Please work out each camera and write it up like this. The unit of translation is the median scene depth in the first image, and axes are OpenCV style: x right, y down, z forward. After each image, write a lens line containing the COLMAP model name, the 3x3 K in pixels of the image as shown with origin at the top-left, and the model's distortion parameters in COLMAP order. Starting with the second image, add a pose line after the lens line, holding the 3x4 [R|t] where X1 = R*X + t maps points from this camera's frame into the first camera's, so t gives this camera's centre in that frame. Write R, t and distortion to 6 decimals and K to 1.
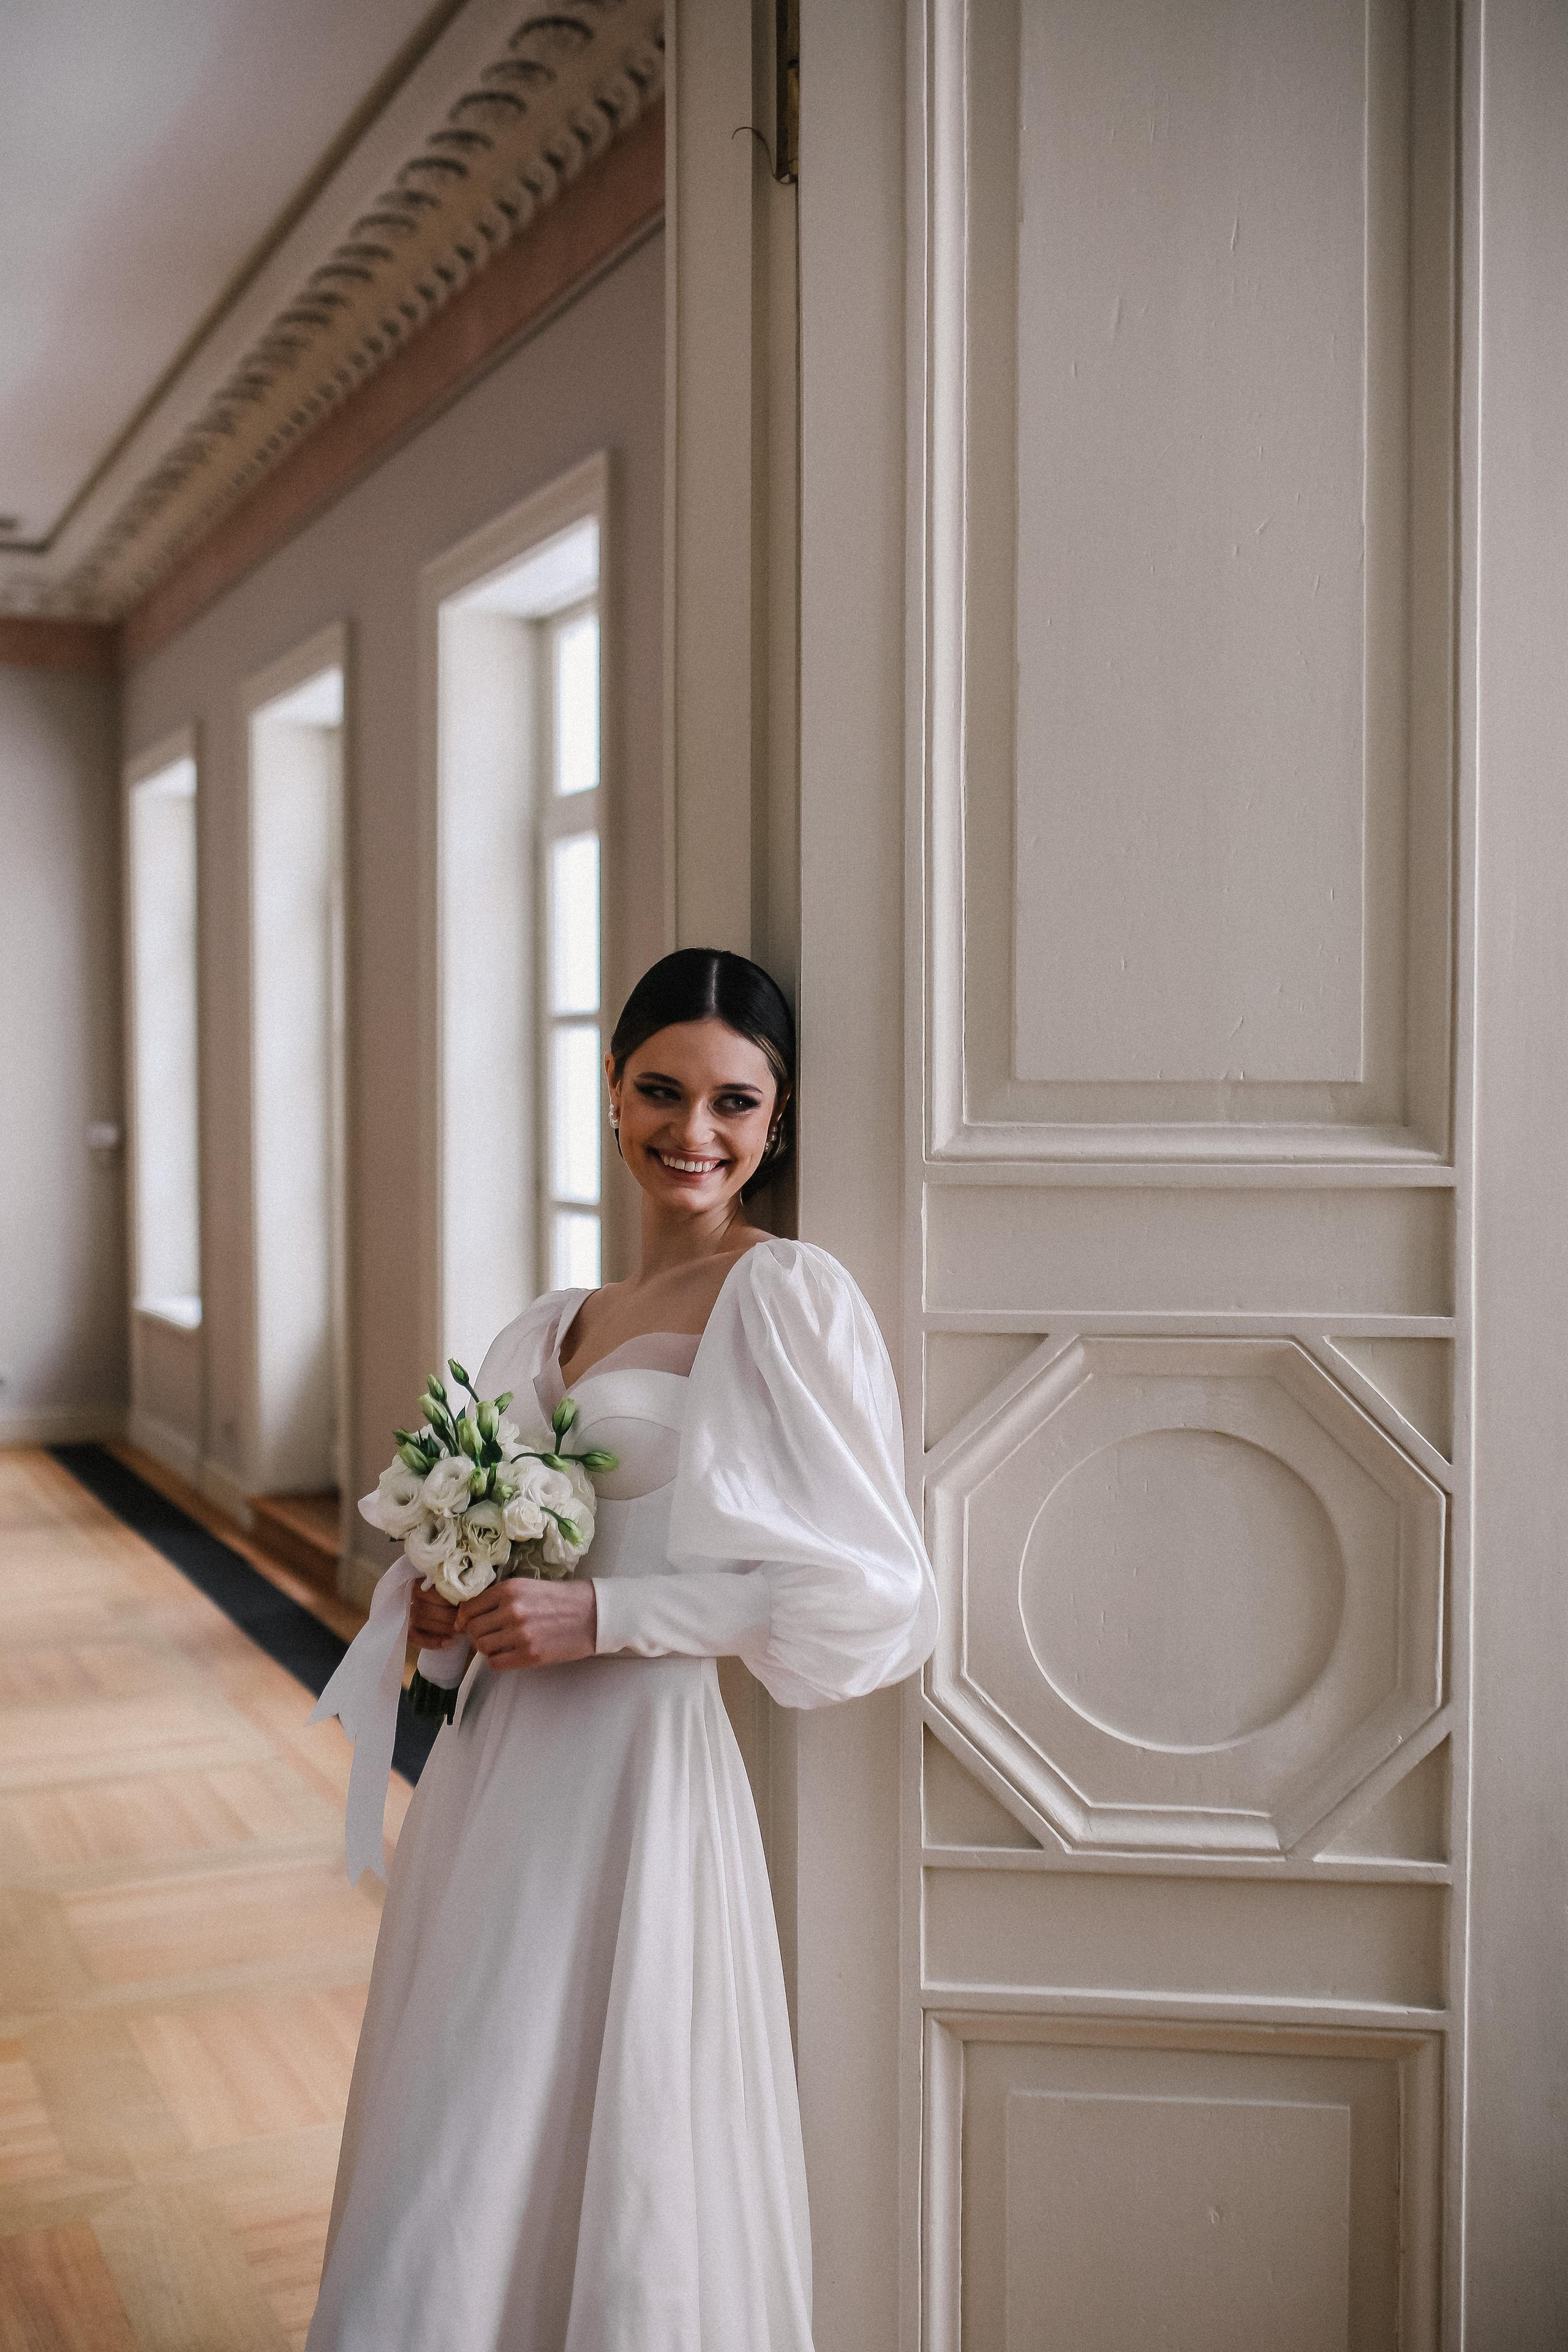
lens RADIAL K [[2232.0, 0, 784.3], [0, 2232.0, 1150.2], [0, 0, 1]] dist [-0.078091, 0.138409]
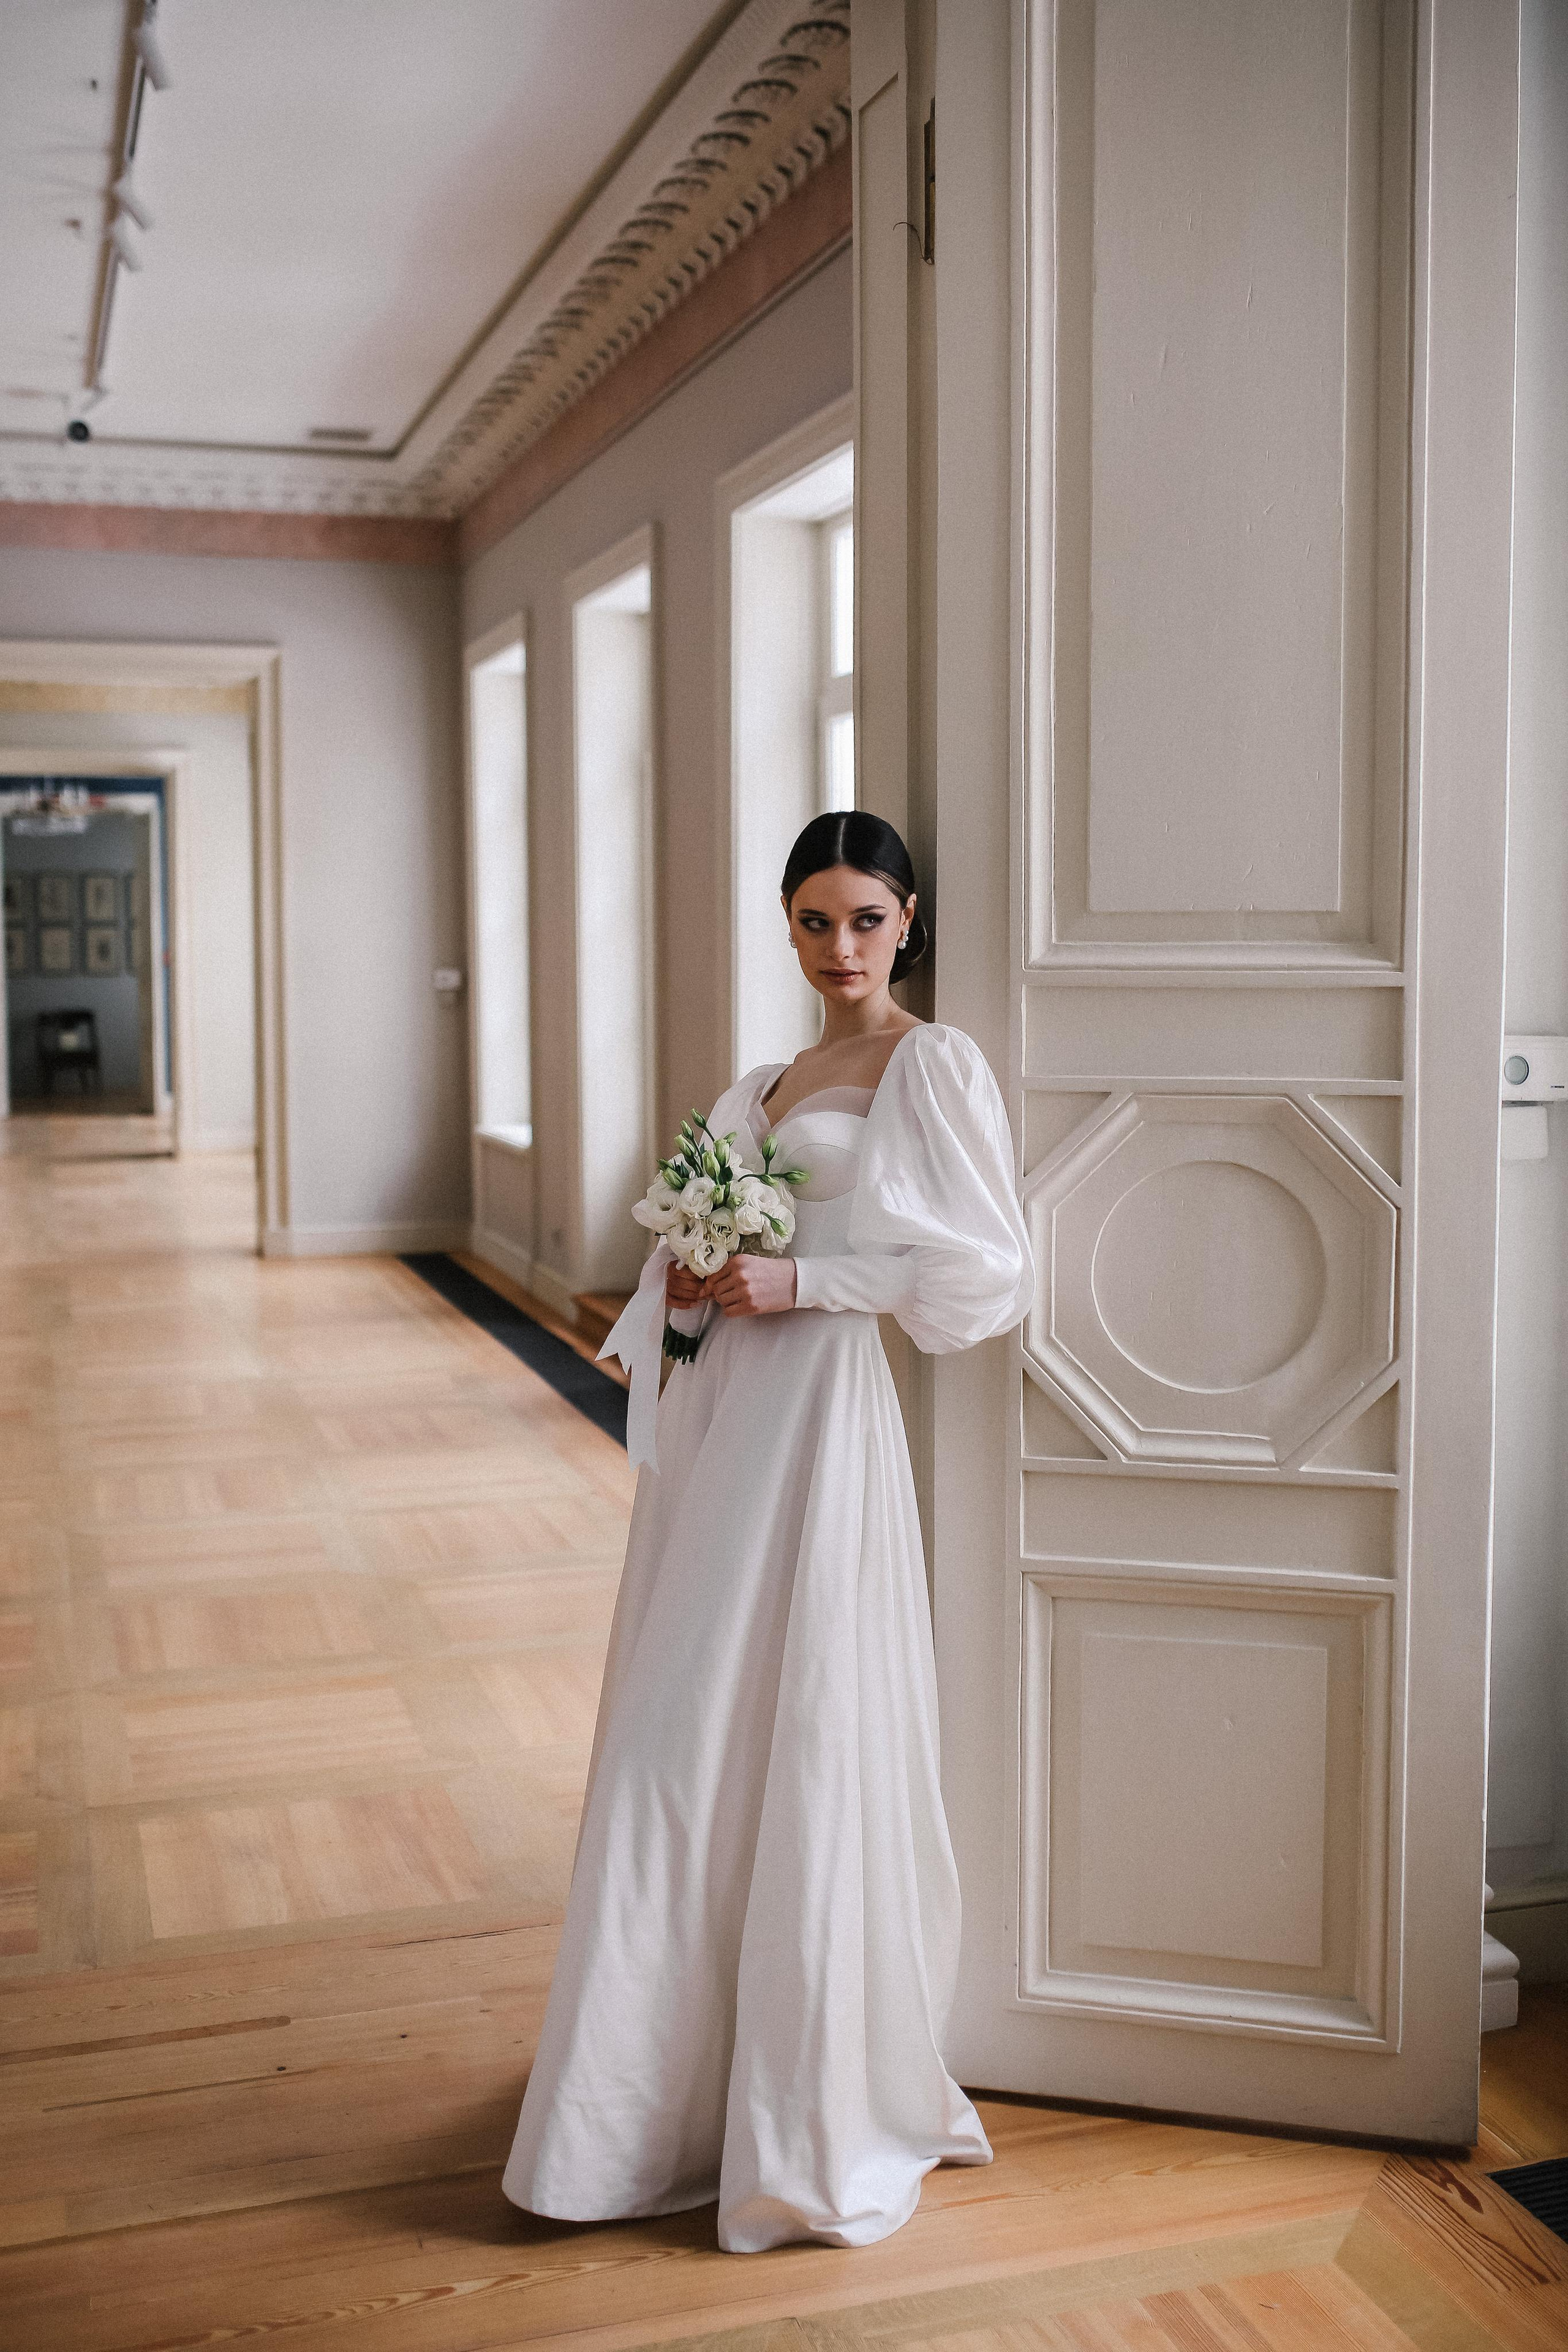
lens RADIAL K [[2333.9, 0, 785.6], [0, 2333.9, 1111.5], [0, 0, 1]] dist [-0.008197, -0.010975]
pose [[0.988653, 0.008851, -0.149956, 0.130162], [-0.002509, 0.999096, 0.042432, 0.031332], [0.150196, -0.041574, 0.987782, -0.469878]]
